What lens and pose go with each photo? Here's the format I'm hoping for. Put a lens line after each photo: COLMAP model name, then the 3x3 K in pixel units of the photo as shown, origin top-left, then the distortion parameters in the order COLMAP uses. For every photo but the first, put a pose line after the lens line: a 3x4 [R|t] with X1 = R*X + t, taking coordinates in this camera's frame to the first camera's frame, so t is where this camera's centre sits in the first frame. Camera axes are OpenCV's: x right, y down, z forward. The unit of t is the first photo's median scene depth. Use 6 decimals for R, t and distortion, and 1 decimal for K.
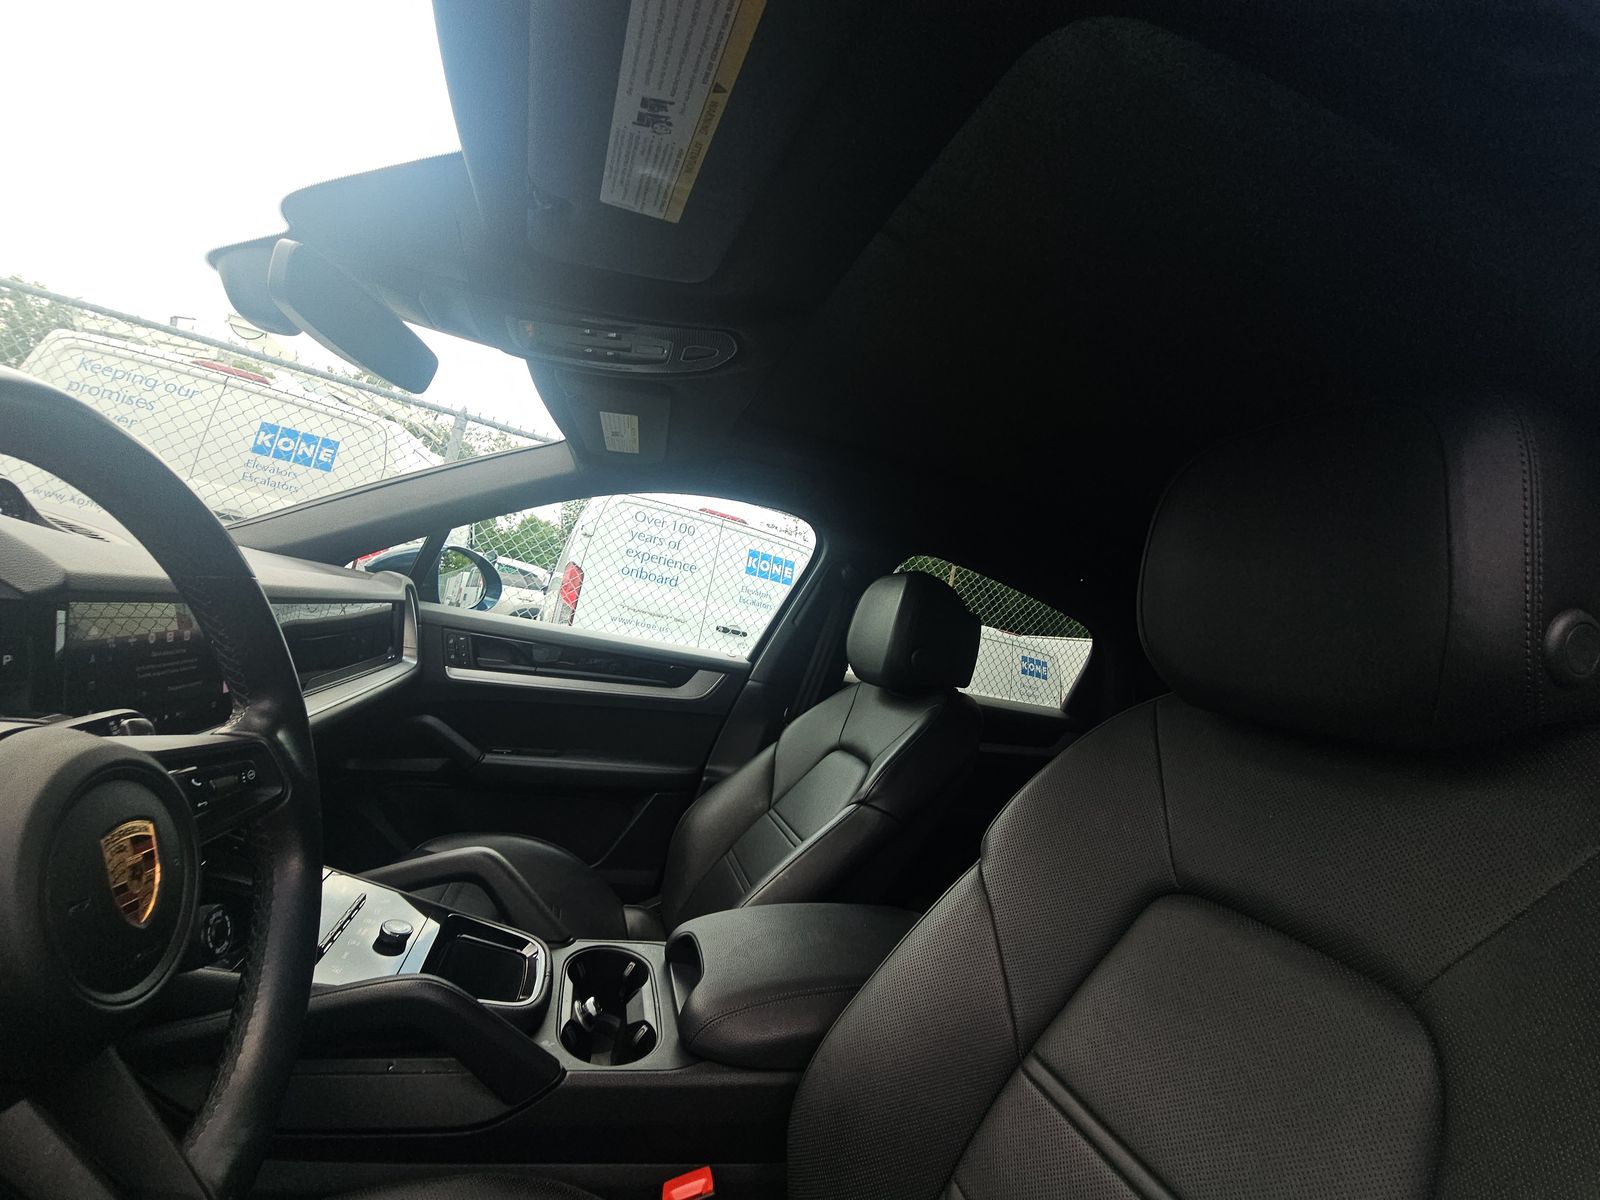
lens RADIAL K [[670.3, 0, 796.0], [0, 670.3, 596.6], [0, 0, 1]] dist [0.004233, -0.006178]
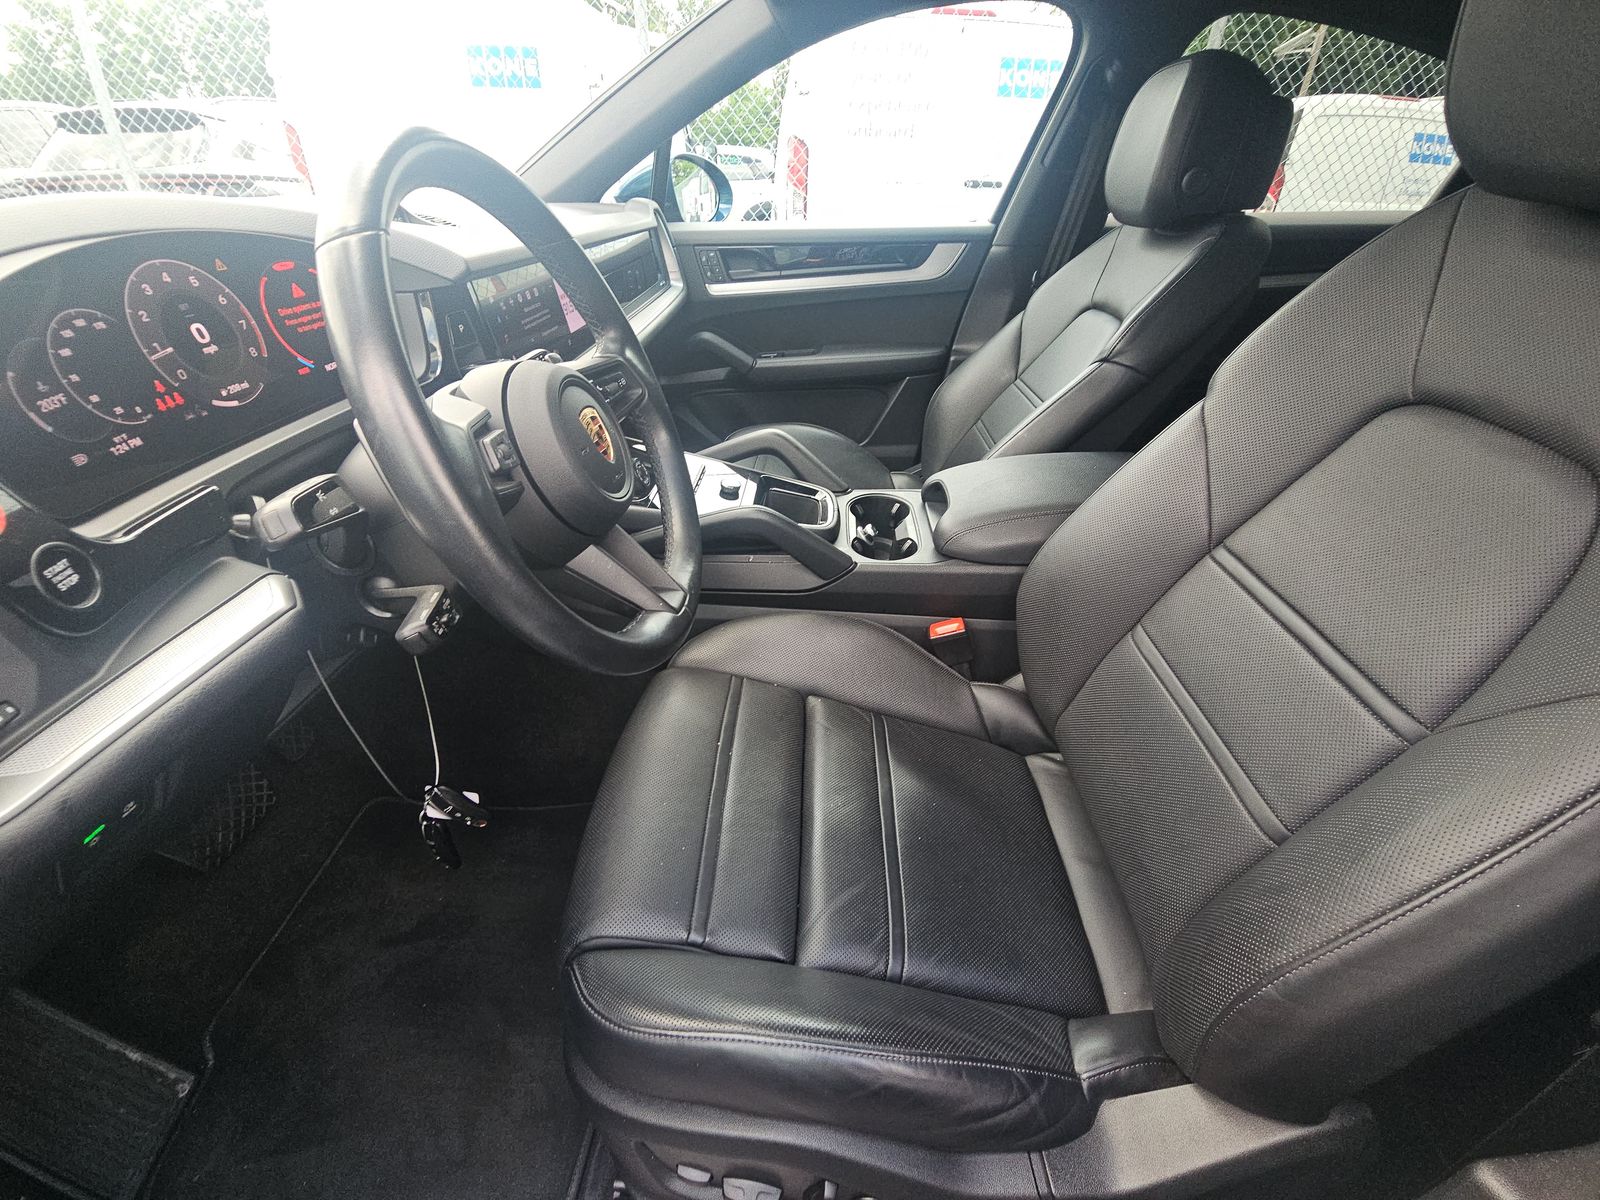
lens RADIAL K [[670.3, 0, 804.0], [0, 670.3, 597.3], [0, 0, 1]] dist [0.004233, -0.006178]
pose [[0.930256, 0.006754, -0.366849, 0.043079], [0.199791, 0.829281, 0.521897, -0.013239], [0.307746, -0.558791, 0.770094, -0.103816]]
